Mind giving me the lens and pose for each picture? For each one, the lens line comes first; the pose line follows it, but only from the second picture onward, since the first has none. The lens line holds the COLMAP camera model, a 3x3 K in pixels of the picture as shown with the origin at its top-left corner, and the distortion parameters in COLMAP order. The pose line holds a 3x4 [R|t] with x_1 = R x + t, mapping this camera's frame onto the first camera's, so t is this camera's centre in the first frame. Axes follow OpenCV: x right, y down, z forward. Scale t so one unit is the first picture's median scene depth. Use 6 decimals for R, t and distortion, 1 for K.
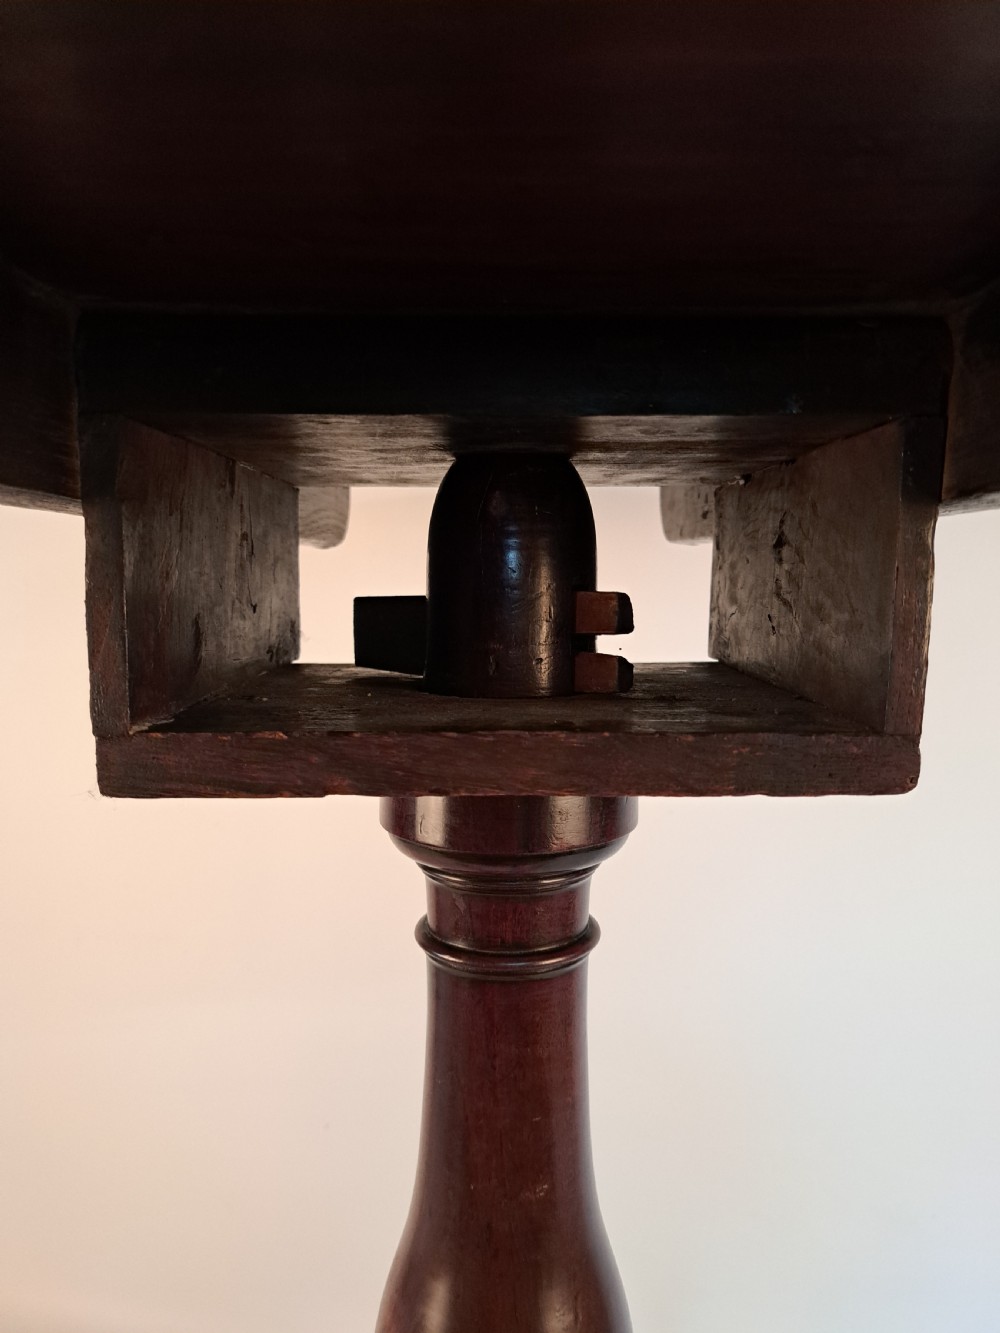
lens RADIAL K [[978.2, 0, 500.0], [0, 978.2, 666.5], [0, 0, 1]] dist [0.132175, -0.253882]
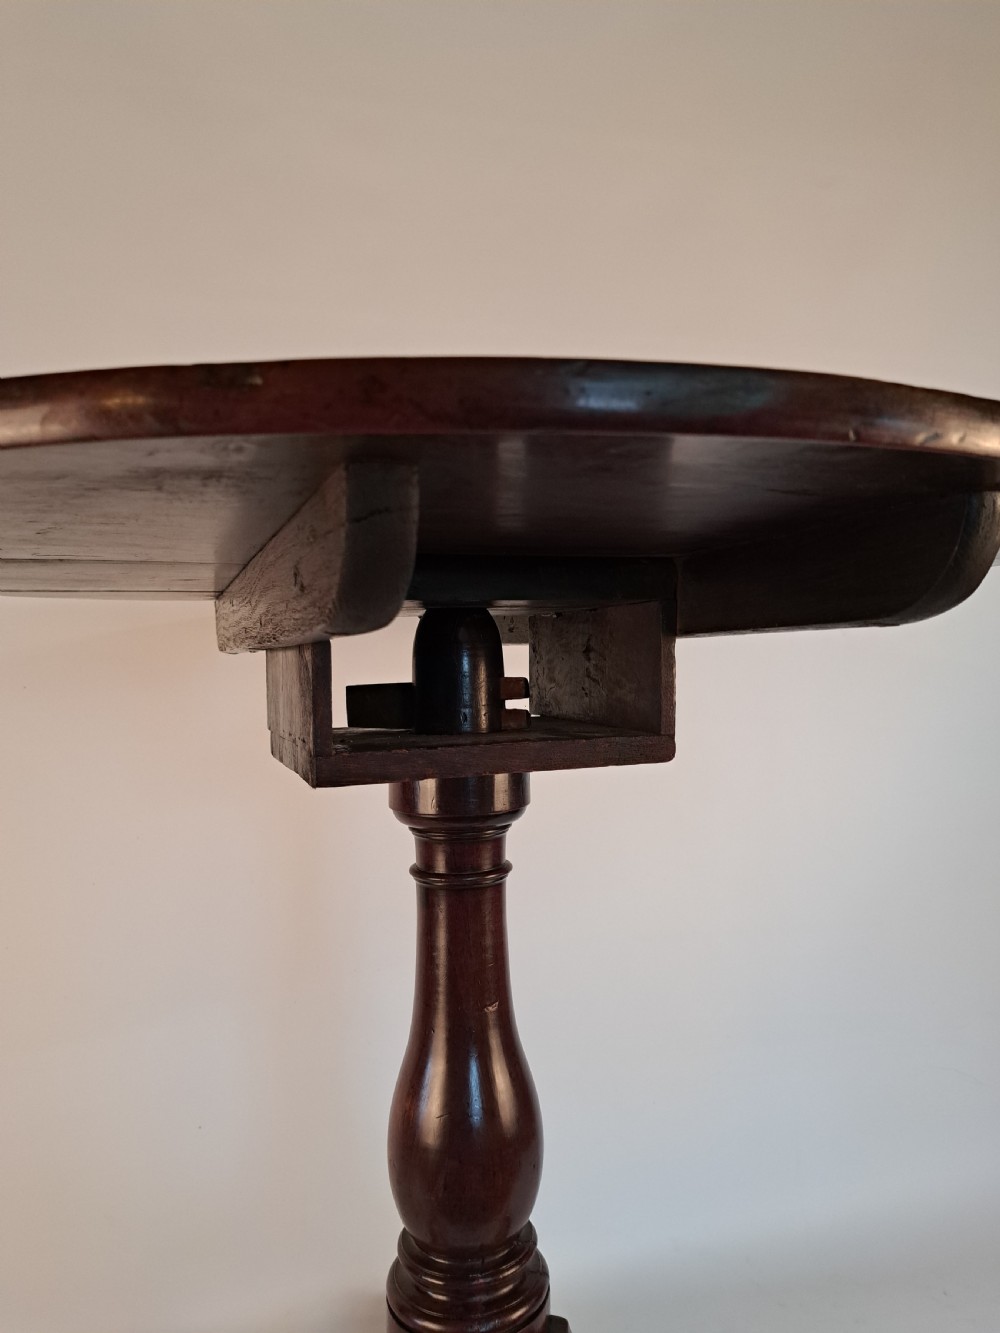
lens RADIAL K [[956.8, 0, 500.0], [0, 956.8, 666.5], [0, 0, 1]] dist [0.162565, -0.241059]
pose [[0.939554, -0.028046, 0.341249, -0.541616], [0.058411, 0.995159, -0.079032, 0.048548], [-0.337381, 0.094187, 0.936645, -0.734913]]
